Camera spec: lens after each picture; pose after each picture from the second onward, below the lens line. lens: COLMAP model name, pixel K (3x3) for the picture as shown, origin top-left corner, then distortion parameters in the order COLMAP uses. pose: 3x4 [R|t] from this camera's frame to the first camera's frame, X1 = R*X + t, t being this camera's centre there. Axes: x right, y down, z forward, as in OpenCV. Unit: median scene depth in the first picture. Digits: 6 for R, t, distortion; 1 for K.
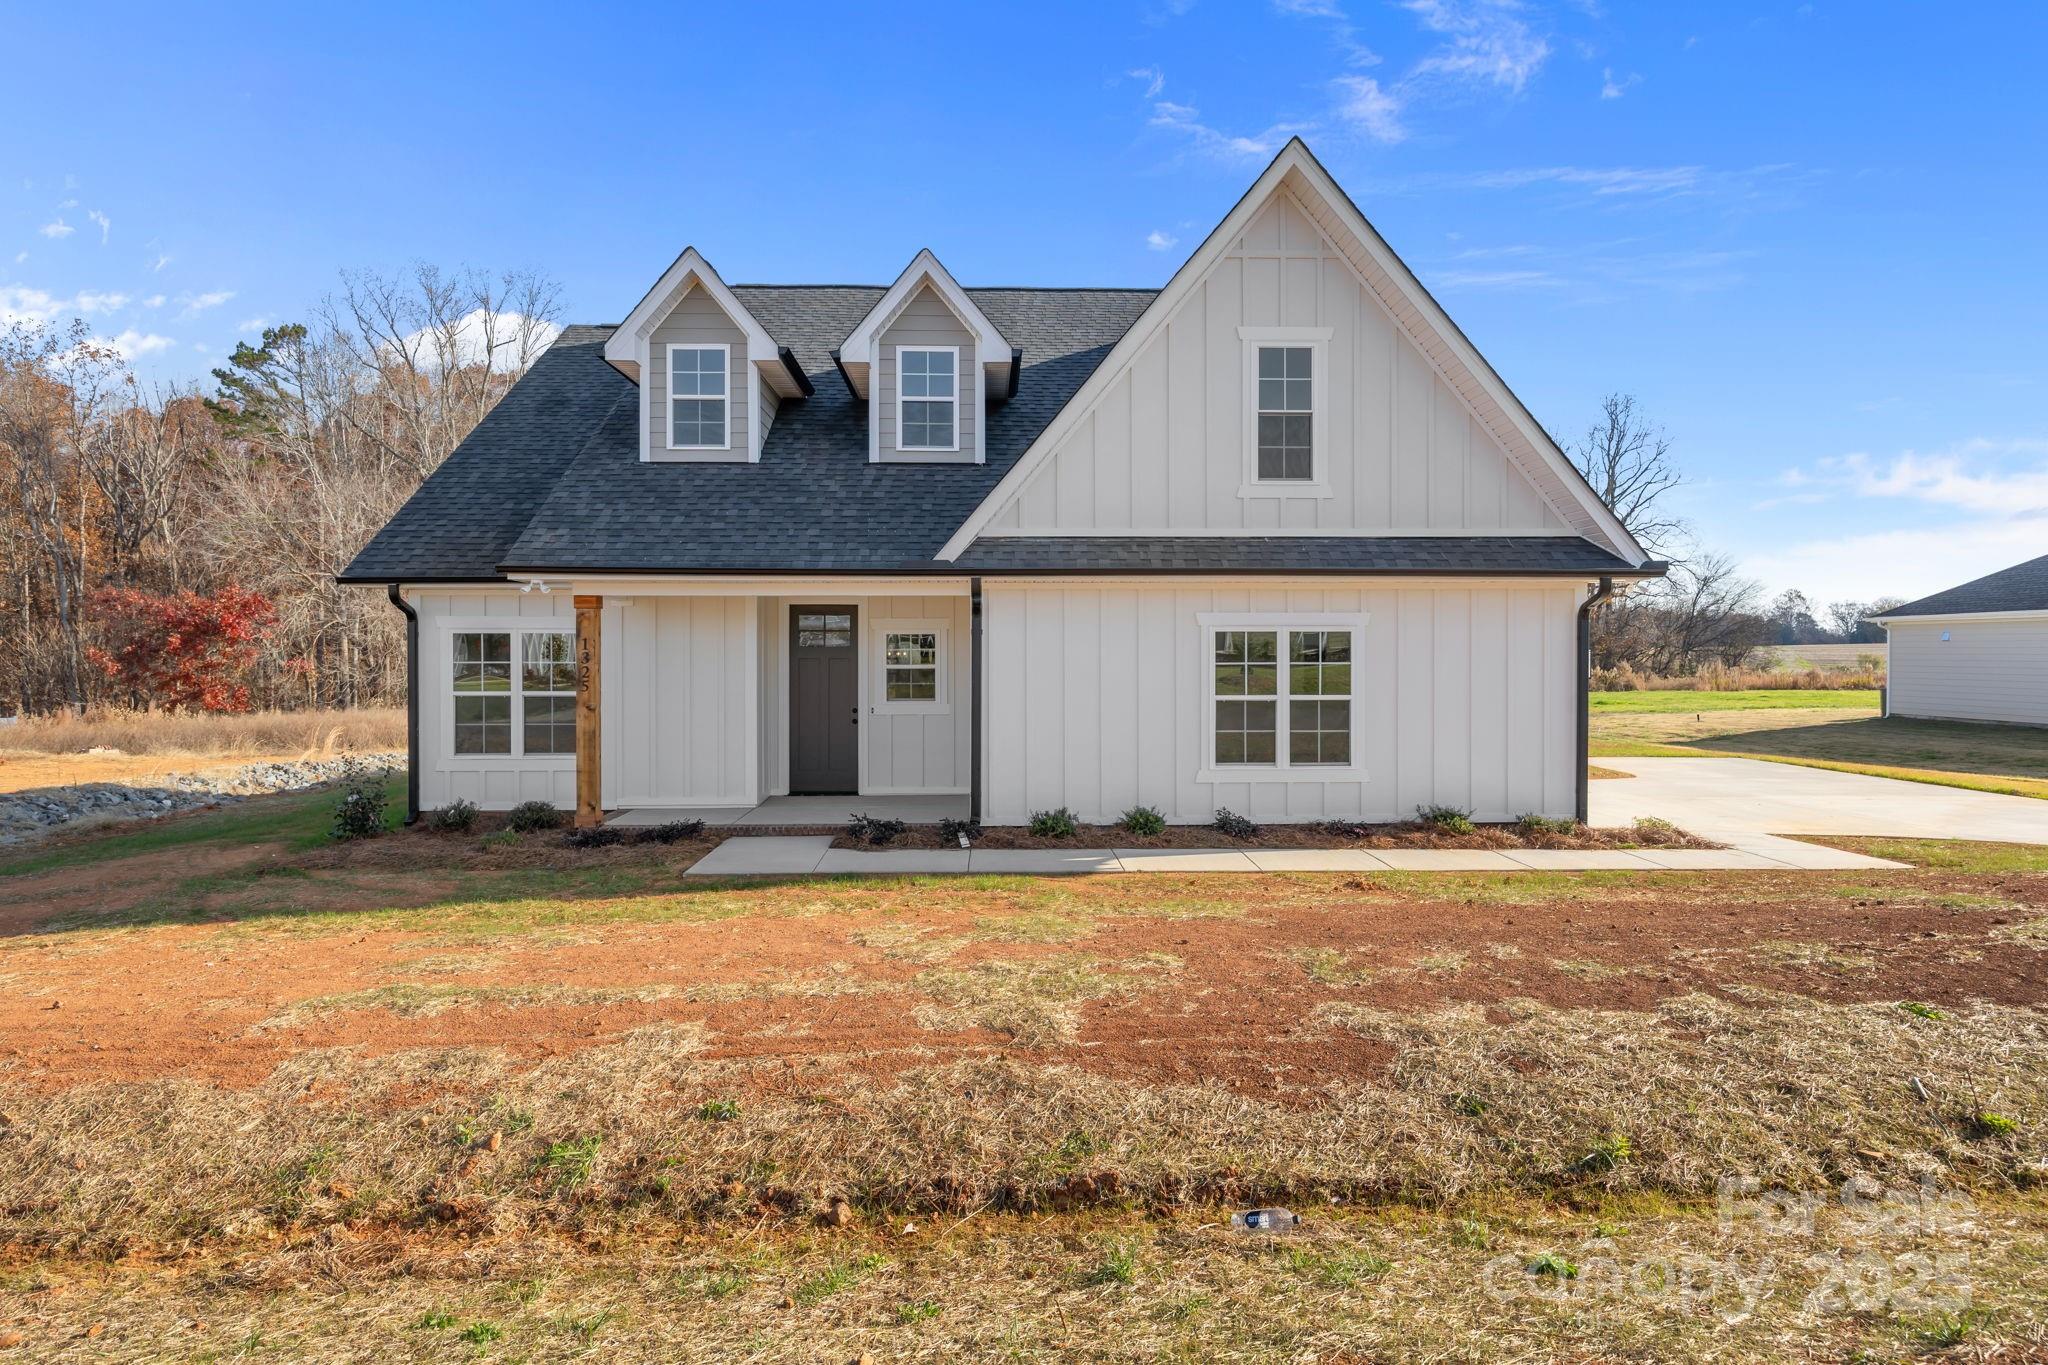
lens RADIAL K [[1169.7, 0, 1020.0], [0, 1169.7, 678.8], [0, 0, 1]] dist [0.004510, 0.000993]
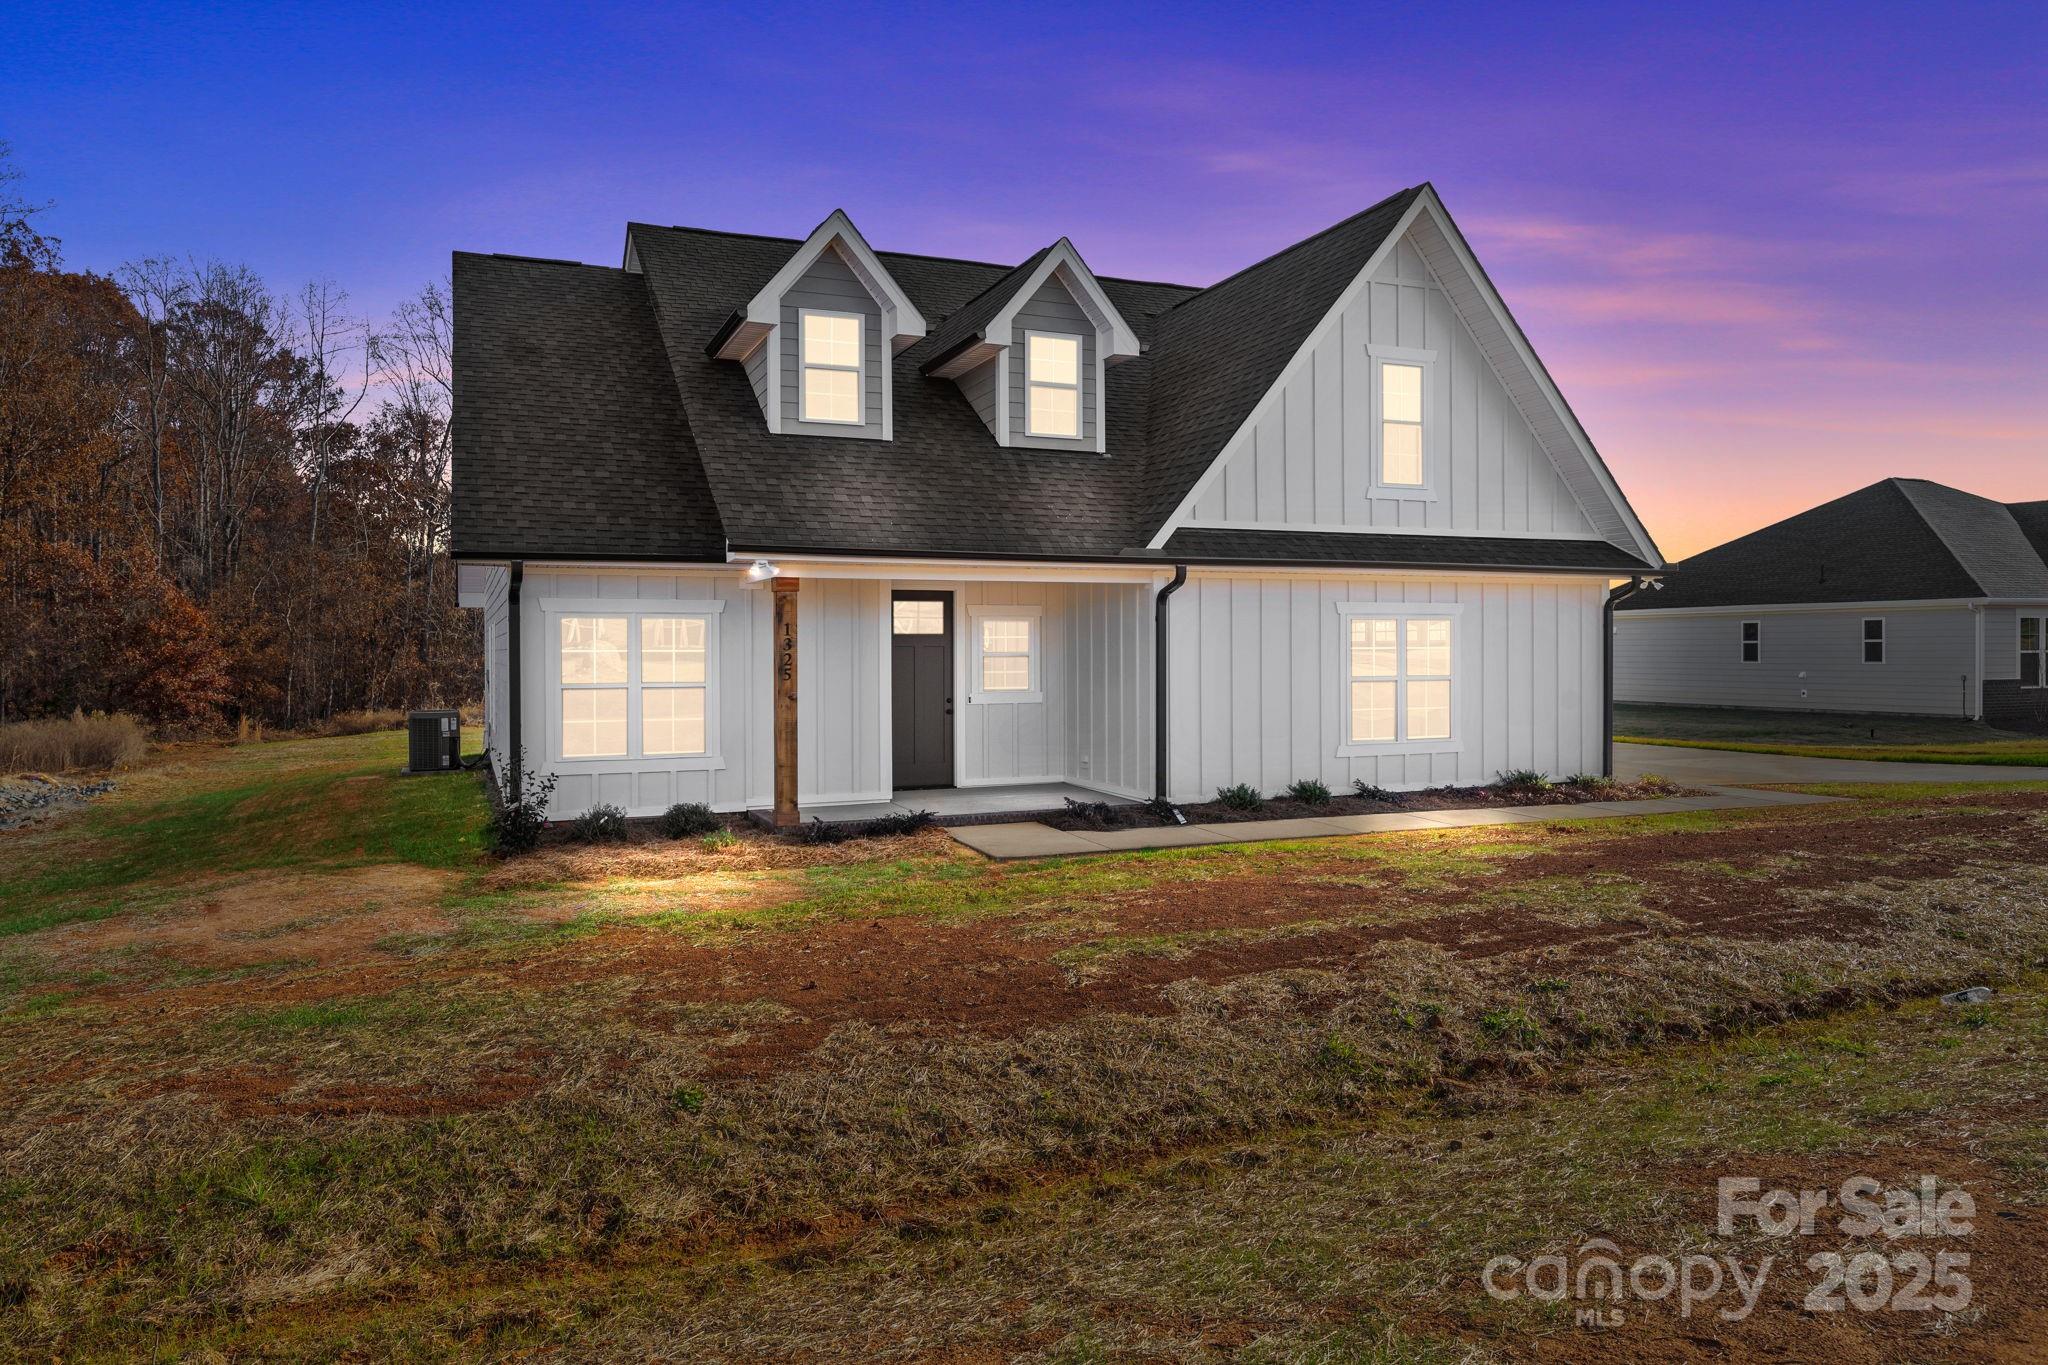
lens RADIAL K [[1347.9, 0, 1028.9], [0, 1347.9, 675.8], [0, 0, 1]] dist [0.000920, 0.000245]
pose [[0.931528, -0.009917, 0.363534, -0.523388], [0.011963, 0.999923, -0.003379, 0.012099], [-0.363472, 0.007496, 0.931575, -0.065075]]
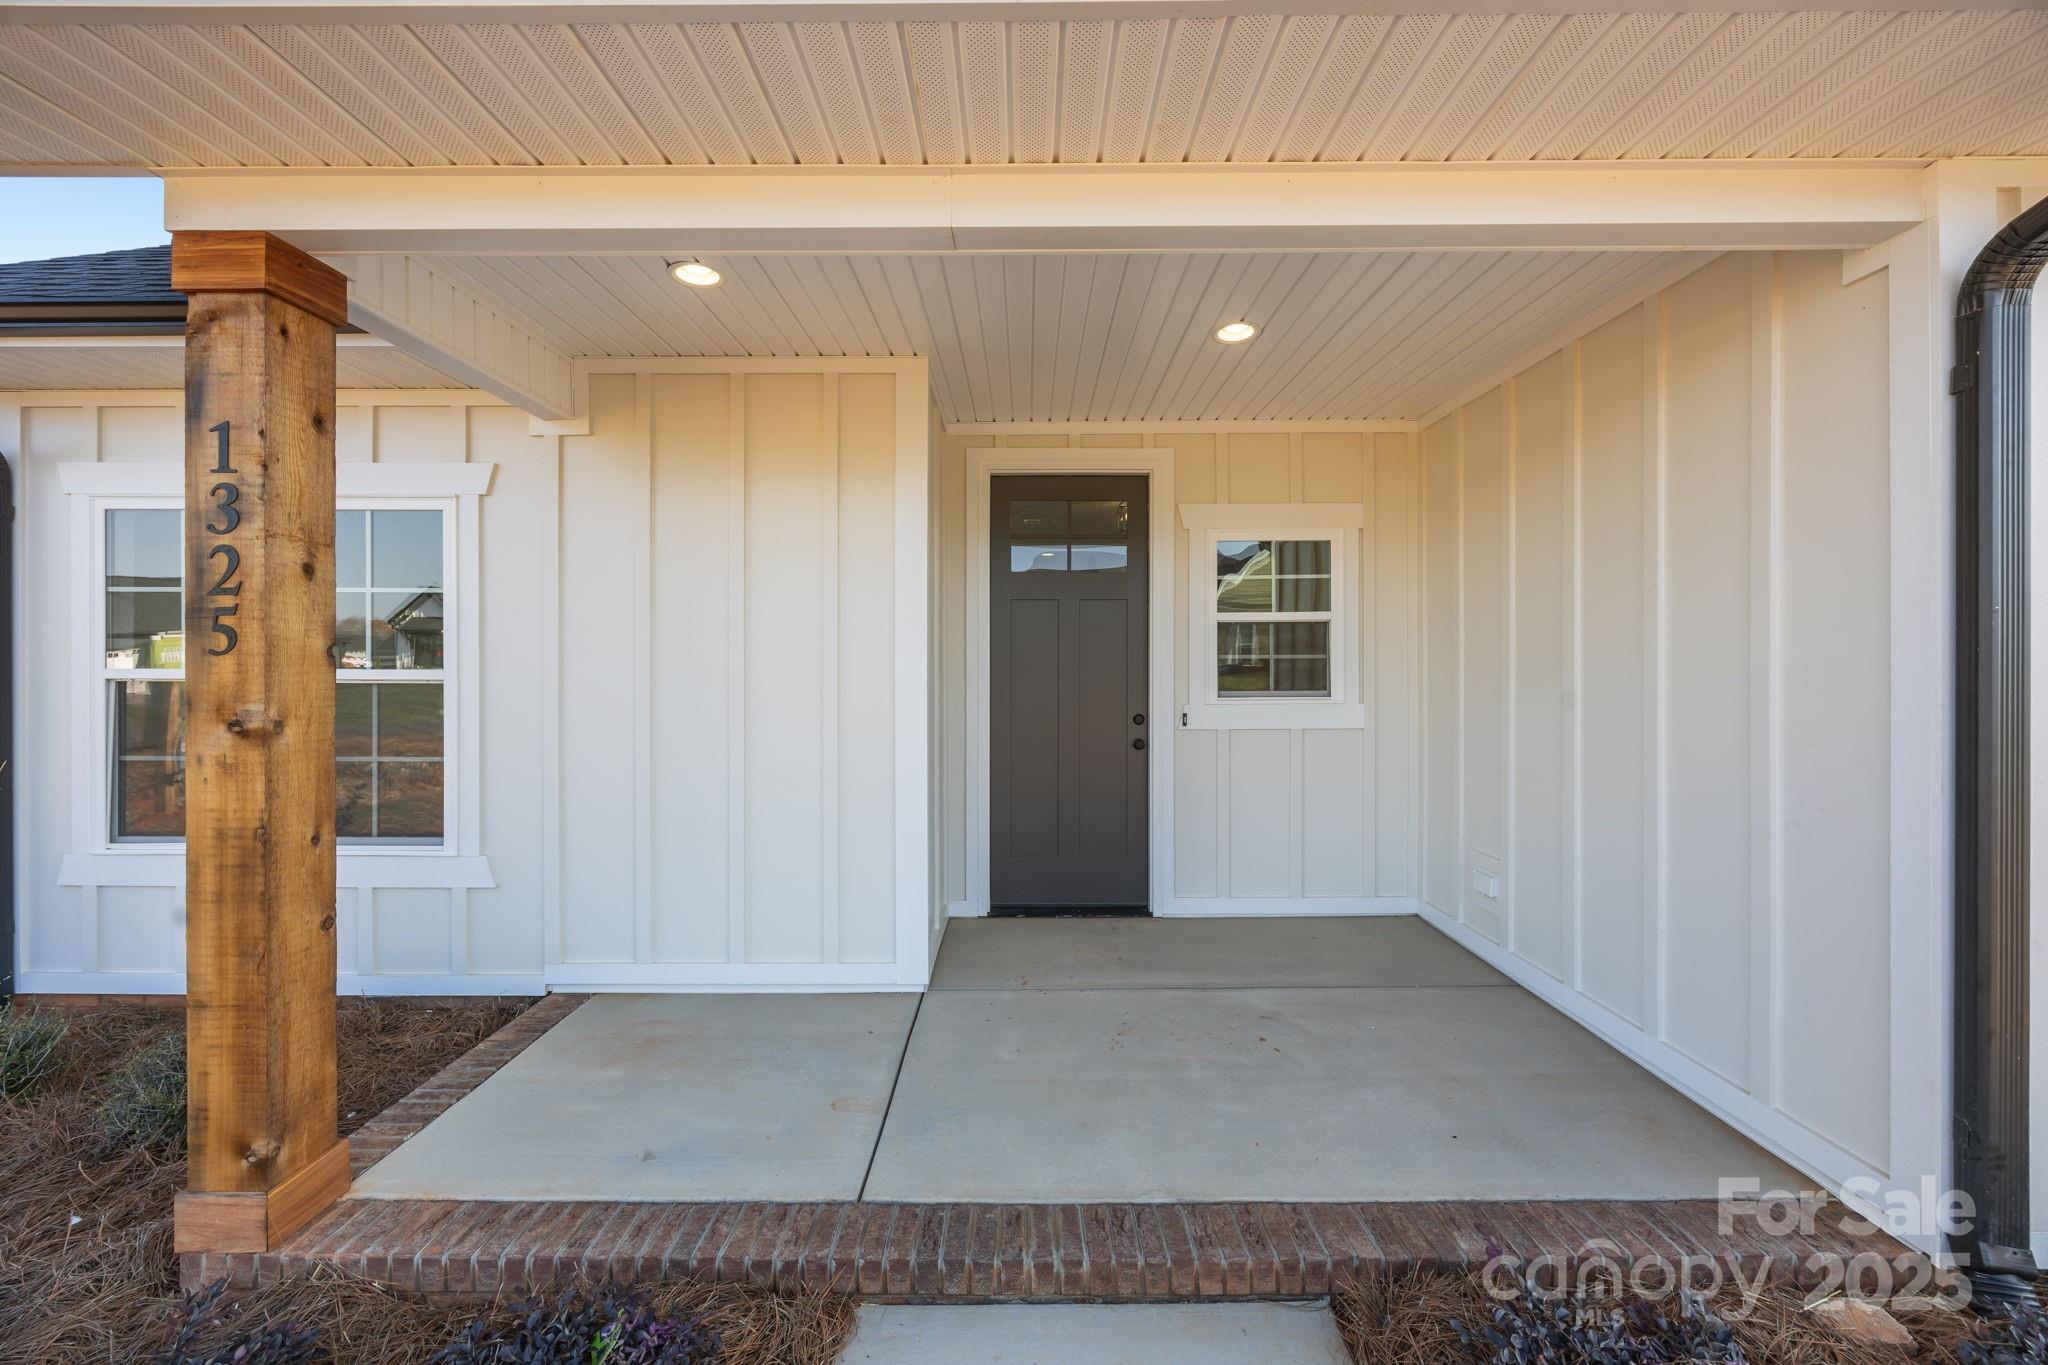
lens RADIAL K [[774.1, 0, 1019.9], [0, 774.1, 670.0], [0, 0, 1]] dist [-0.002328, -0.000368]
pose [[0.999385, -0.001512, -0.035047, -0.189907], [0.000927, 0.999860, -0.016722, 0.014757], [0.035068, 0.016680, 0.999246, 0.766293]]
